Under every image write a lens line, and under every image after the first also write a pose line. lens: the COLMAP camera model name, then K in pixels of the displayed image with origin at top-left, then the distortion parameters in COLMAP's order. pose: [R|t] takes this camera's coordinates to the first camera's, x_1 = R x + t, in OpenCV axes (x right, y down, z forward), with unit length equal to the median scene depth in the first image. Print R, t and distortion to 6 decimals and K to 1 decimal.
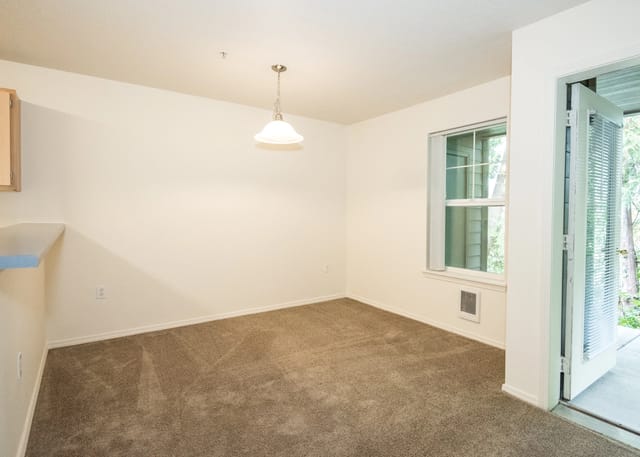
lens RADIAL K [[345.1, 0, 322.7], [0, 345.1, 217.3], [0, 0, 1]] dist [-0.000325, -0.001319]
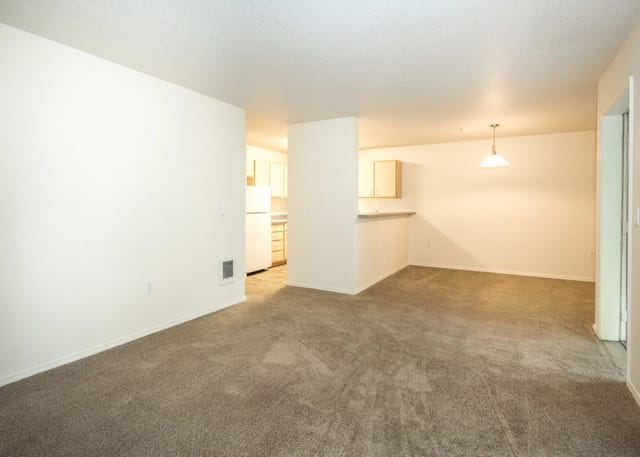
lens RADIAL K [[345.1, 0, 322.7], [0, 345.1, 217.3], [0, 0, 1]] dist [-0.000325, -0.001319]
pose [[0.423198, 0.024357, -0.905710, 1.175380], [-0.023363, 0.999600, 0.015965, 0.034889], [0.905736, 0.014404, 0.423597, -0.565735]]
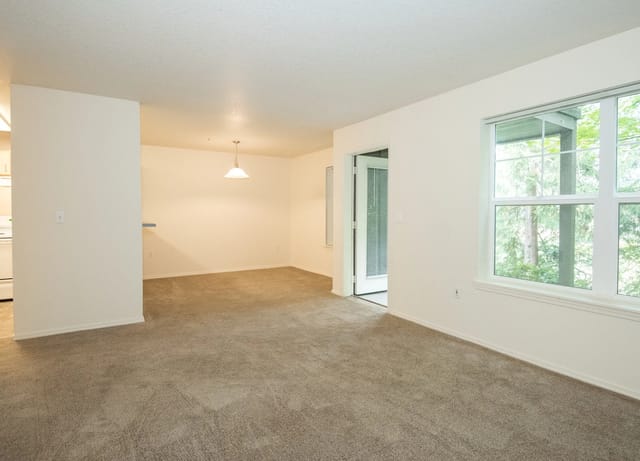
lens RADIAL K [[347.8, 0, 320.0], [0, 347.8, 230.5], [0, 0, 1]] dist [-0.000887, -0.000151]
pose [[0.998772, -0.003821, -0.049404, 0.485494], [0.005080, 0.999665, 0.025376, 0.038609], [0.049290, -0.025596, 0.998456, -1.073884]]
